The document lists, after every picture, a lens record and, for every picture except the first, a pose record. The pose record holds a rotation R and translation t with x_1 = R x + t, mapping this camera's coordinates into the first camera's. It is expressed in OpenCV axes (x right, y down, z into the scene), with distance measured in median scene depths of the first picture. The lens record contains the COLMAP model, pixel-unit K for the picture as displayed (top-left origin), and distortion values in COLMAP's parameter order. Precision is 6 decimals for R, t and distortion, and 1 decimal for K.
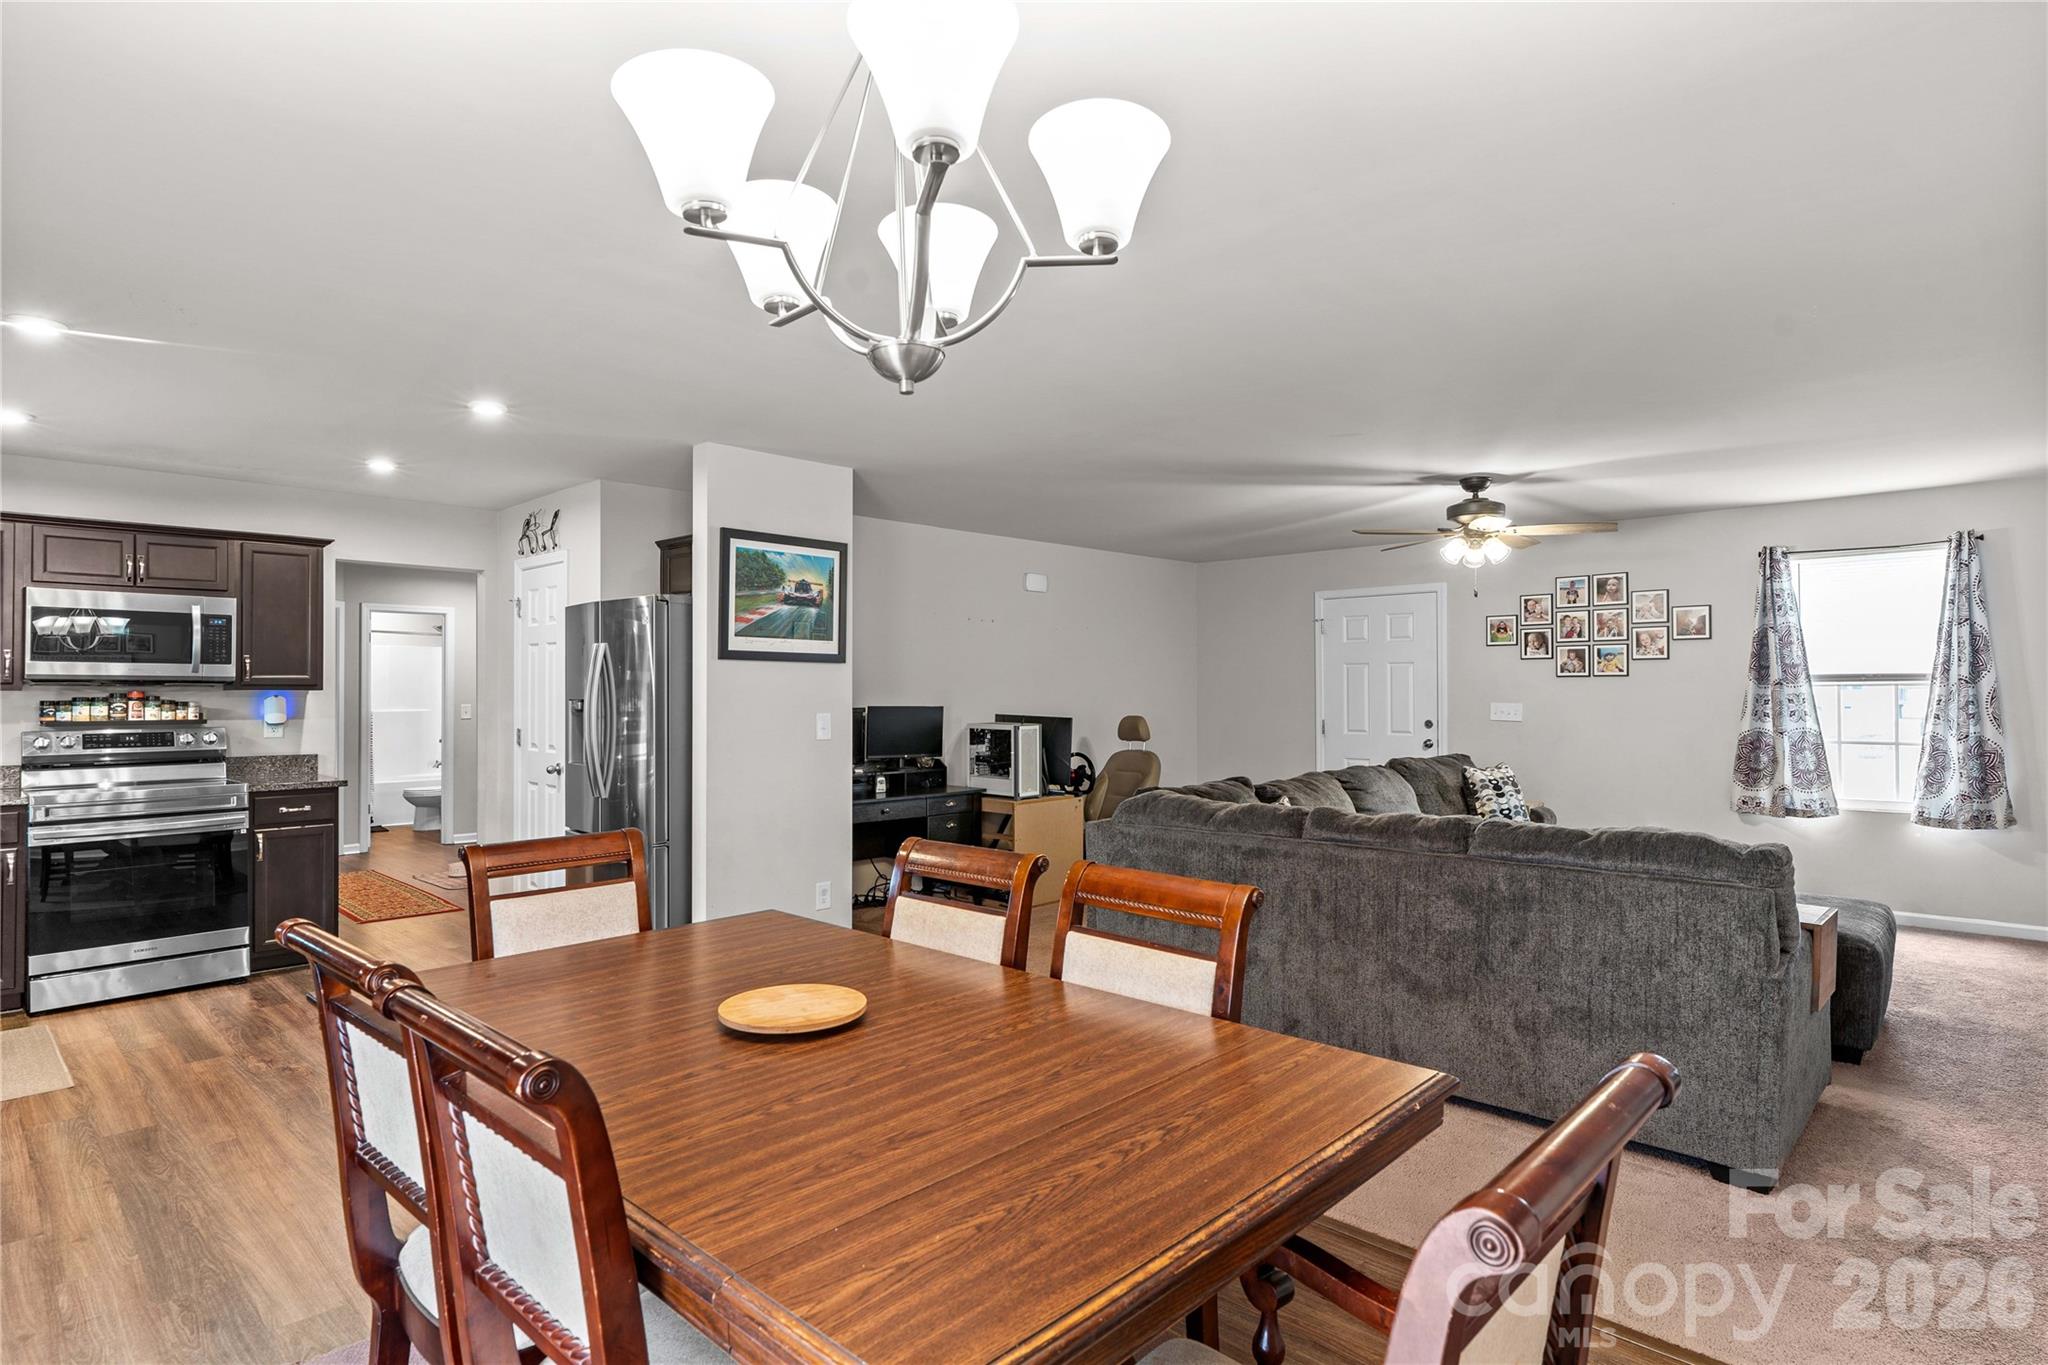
lens RADIAL K [[1069.3, 0, 1023.3], [0, 1069.3, 676.4], [0, 0, 1]] dist [-0.008914, 0.002761]
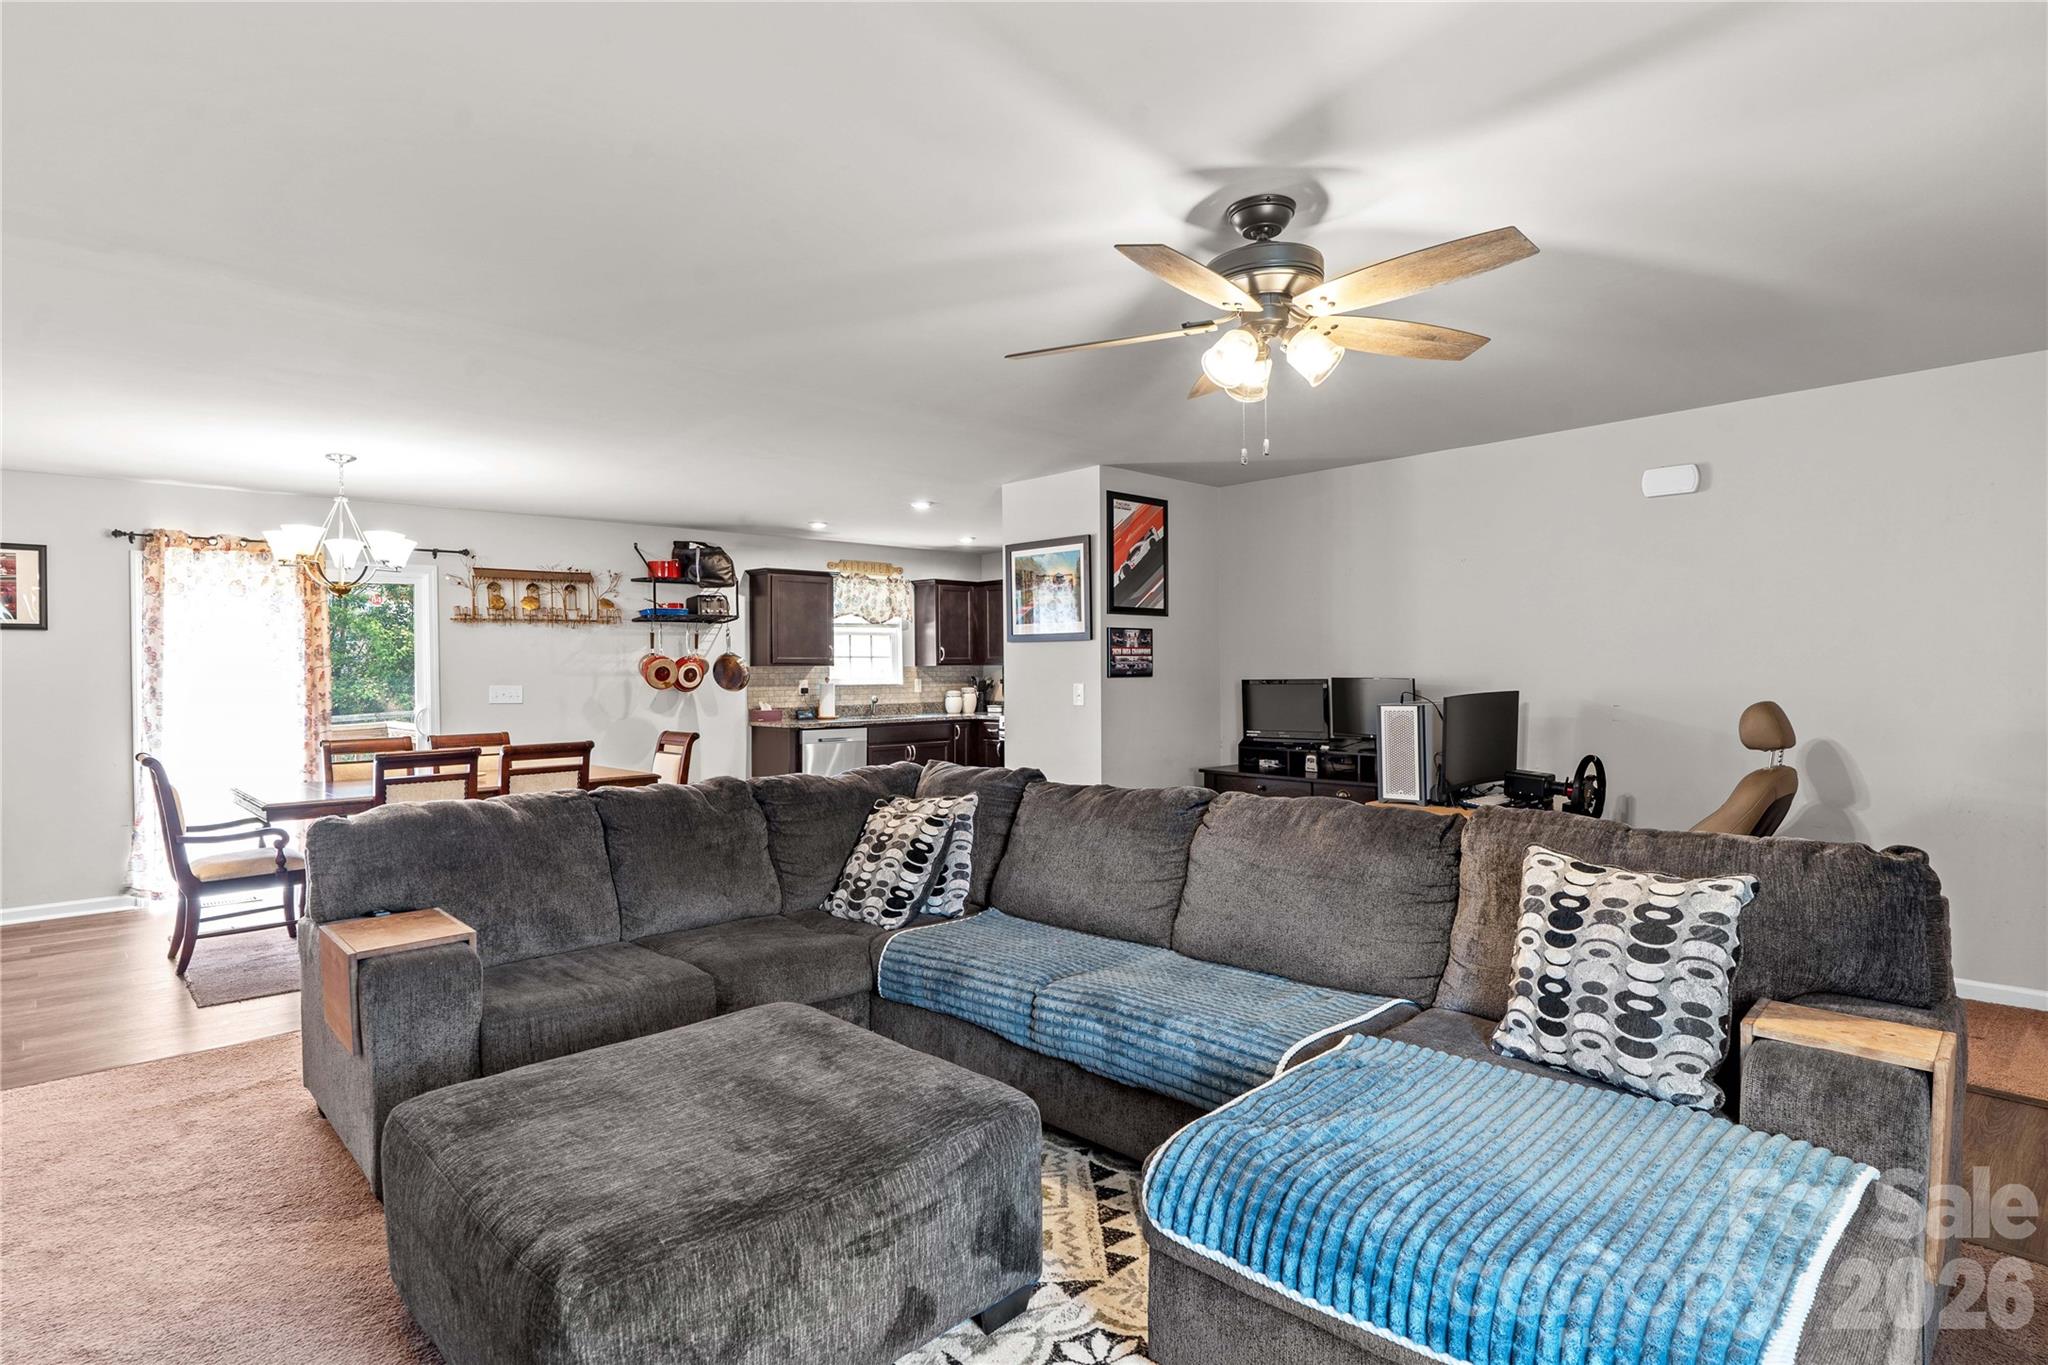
lens RADIAL K [[1069.3, 0, 1022.1], [0, 1069.3, 682.9], [0, 0, 1]] dist [-0.008914, 0.002761]
pose [[-0.055814, 0.016650, -0.998302, 0.961603], [0.025818, 0.999551, 0.015228, 0.014219], [0.998107, -0.024924, -0.056218, 0.978840]]
